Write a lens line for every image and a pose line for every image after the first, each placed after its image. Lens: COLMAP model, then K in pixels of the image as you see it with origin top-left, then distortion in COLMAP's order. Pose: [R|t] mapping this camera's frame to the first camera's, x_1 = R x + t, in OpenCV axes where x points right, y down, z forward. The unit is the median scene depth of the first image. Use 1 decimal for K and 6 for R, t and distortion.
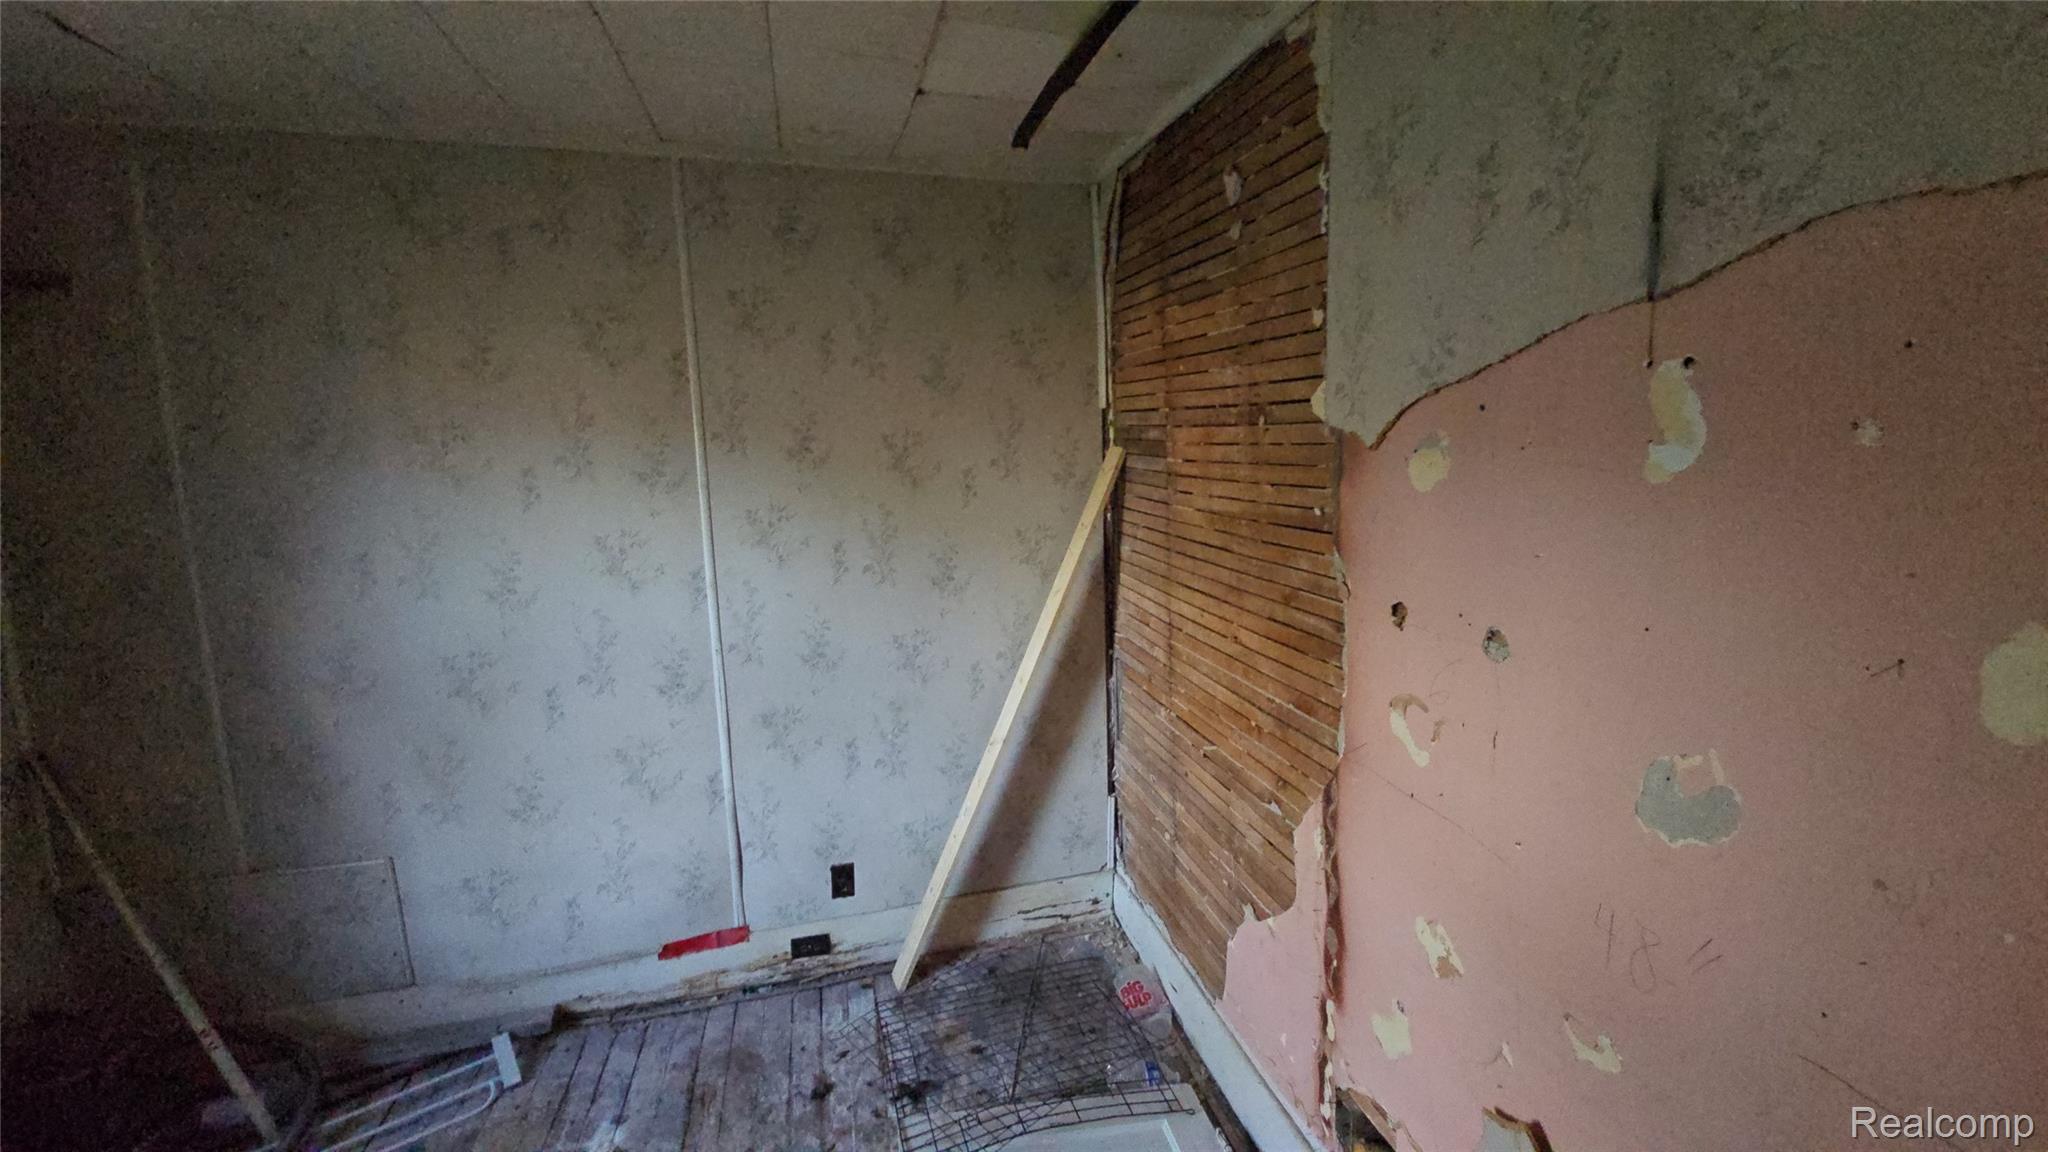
lens RADIAL K [[826.2, 0, 1031.5], [0, 826.2, 576.6], [0, 0, 1]] dist [0.008029, -0.006286]
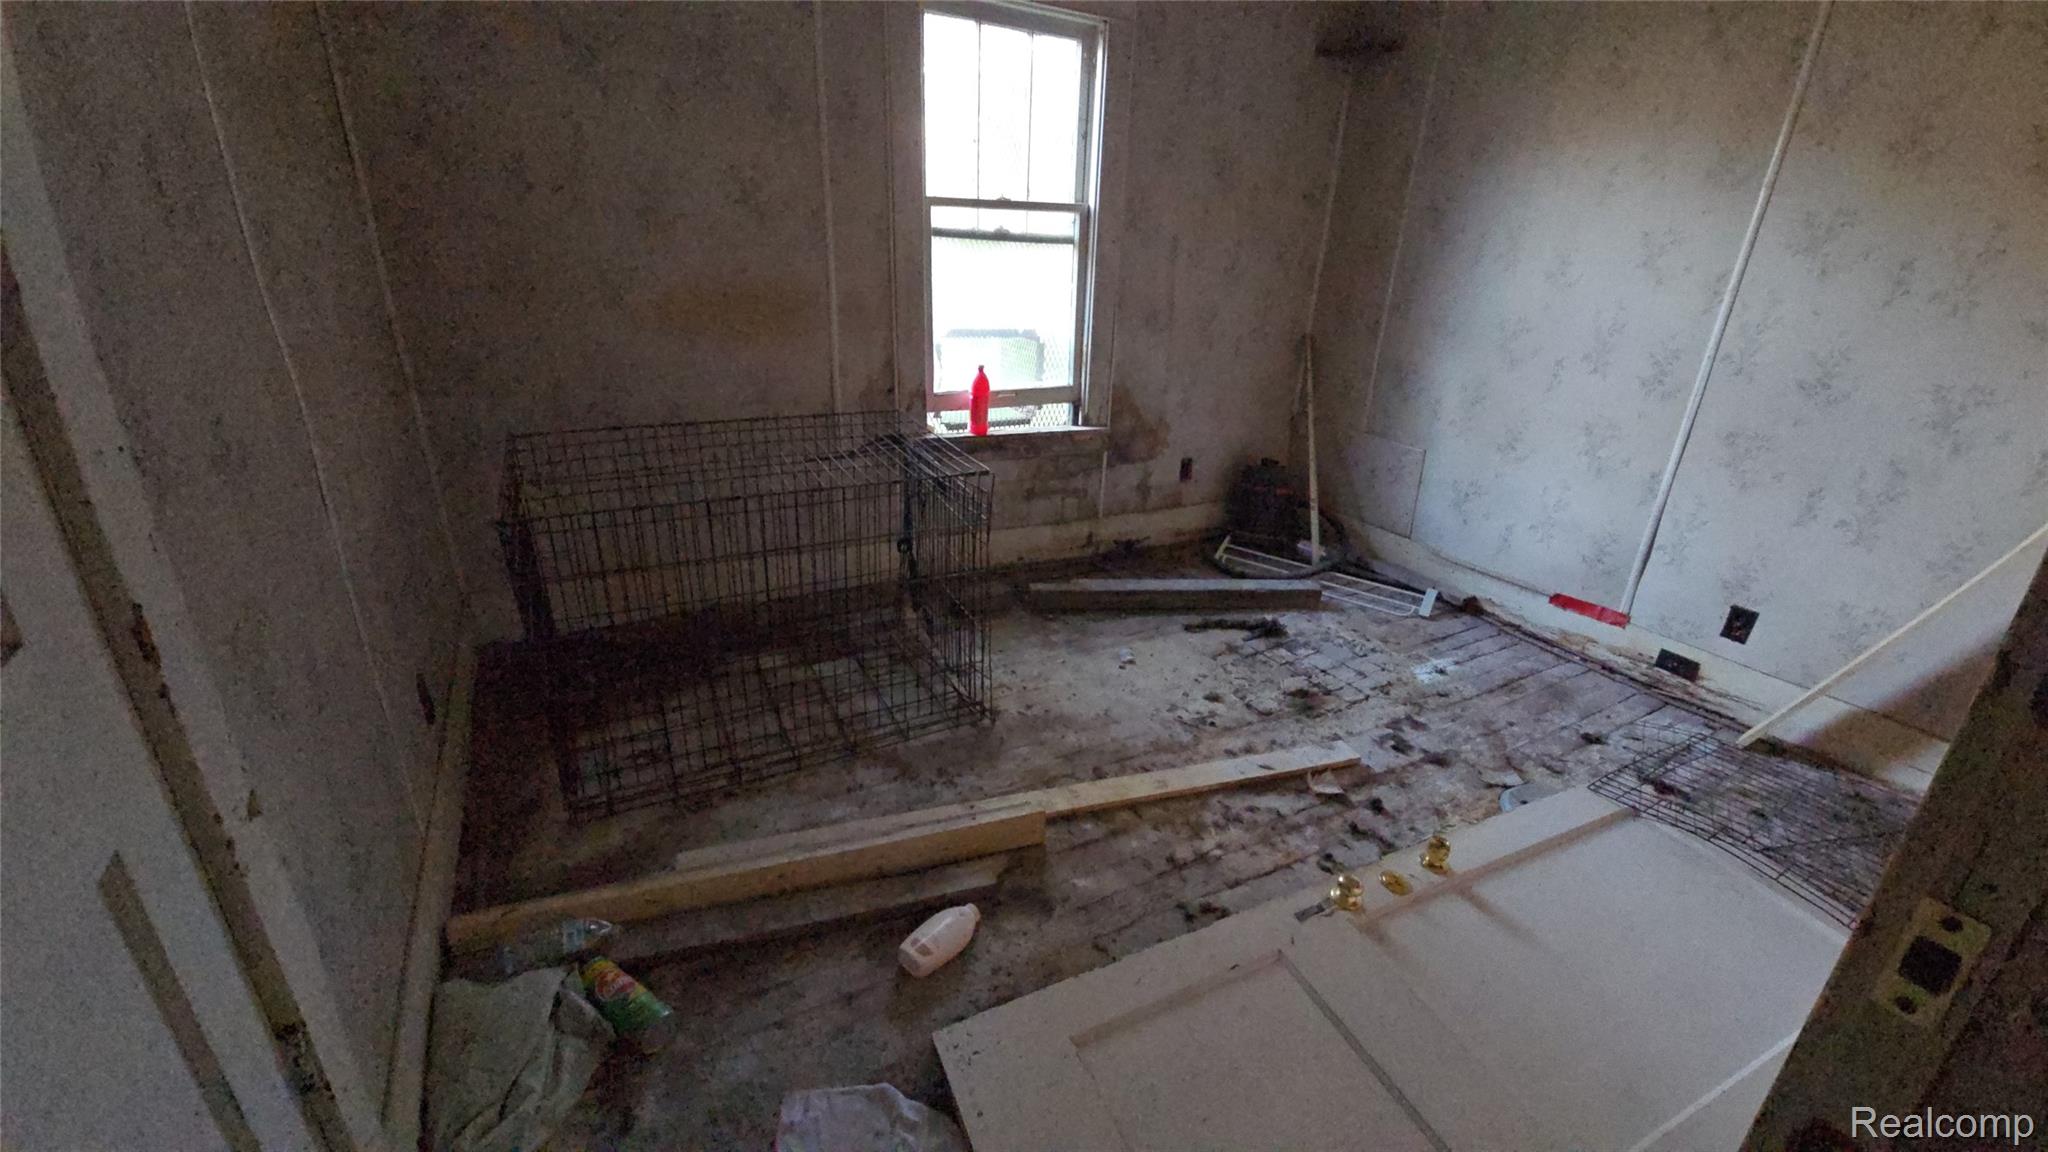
lens RADIAL K [[826.2, 0, 1037.5], [0, 826.2, 572.5], [0, 0, 1]] dist [0.008029, -0.006286]
pose [[0.244651, 0.403590, -0.881624, 0.437417], [-0.184592, 0.912013, 0.366277, 0.109352], [0.951878, 0.073131, 0.297625, -0.101549]]
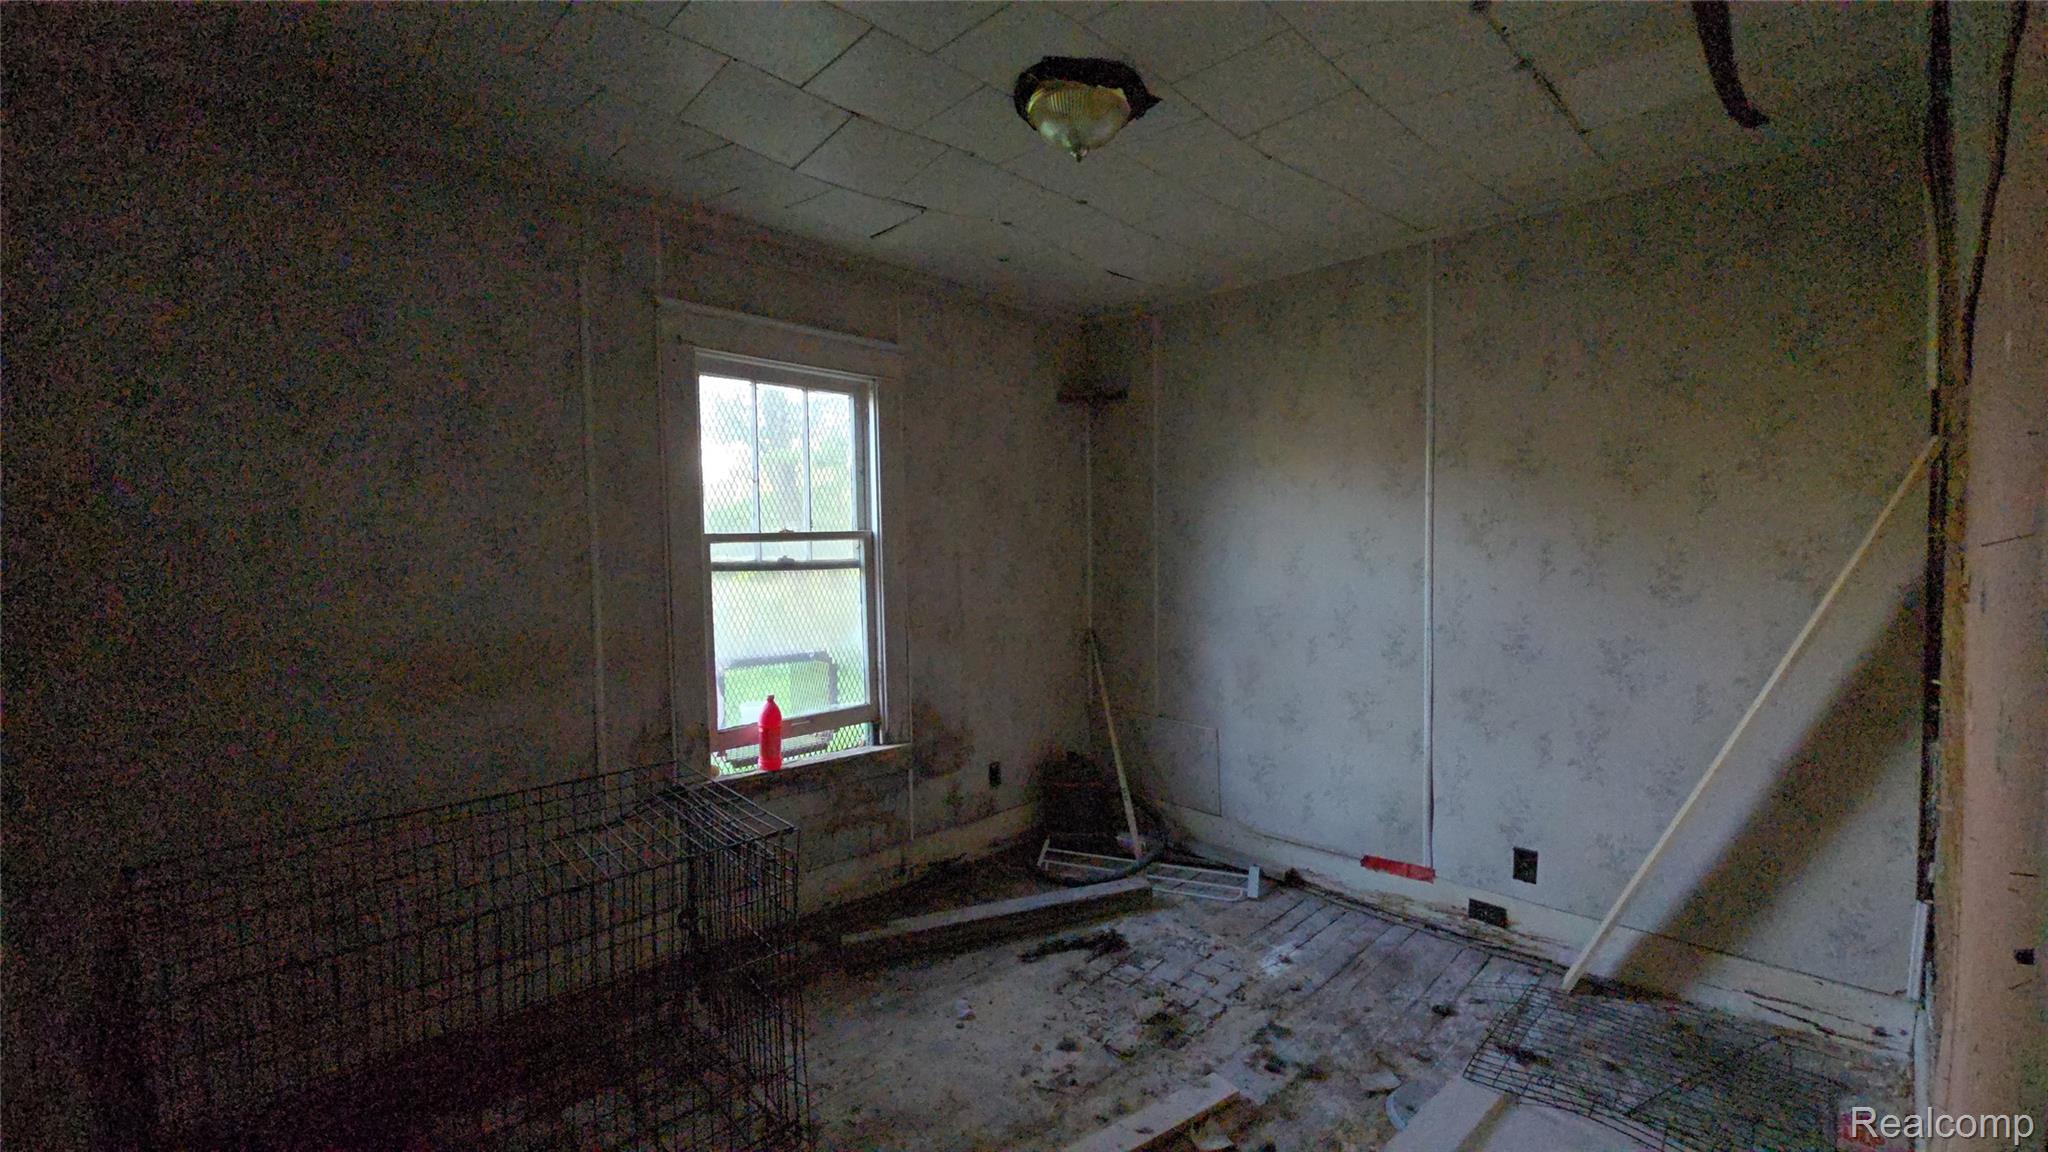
lens RADIAL K [[826.2, 0, 1035.7], [0, 826.2, 577.0], [0, 0, 1]] dist [0.008029, -0.006286]
pose [[0.492379, 0.063694, -0.868047, 0.379848], [-0.123179, 0.992380, 0.002947, 0.080085], [0.861621, 0.105475, 0.496473, -0.109921]]
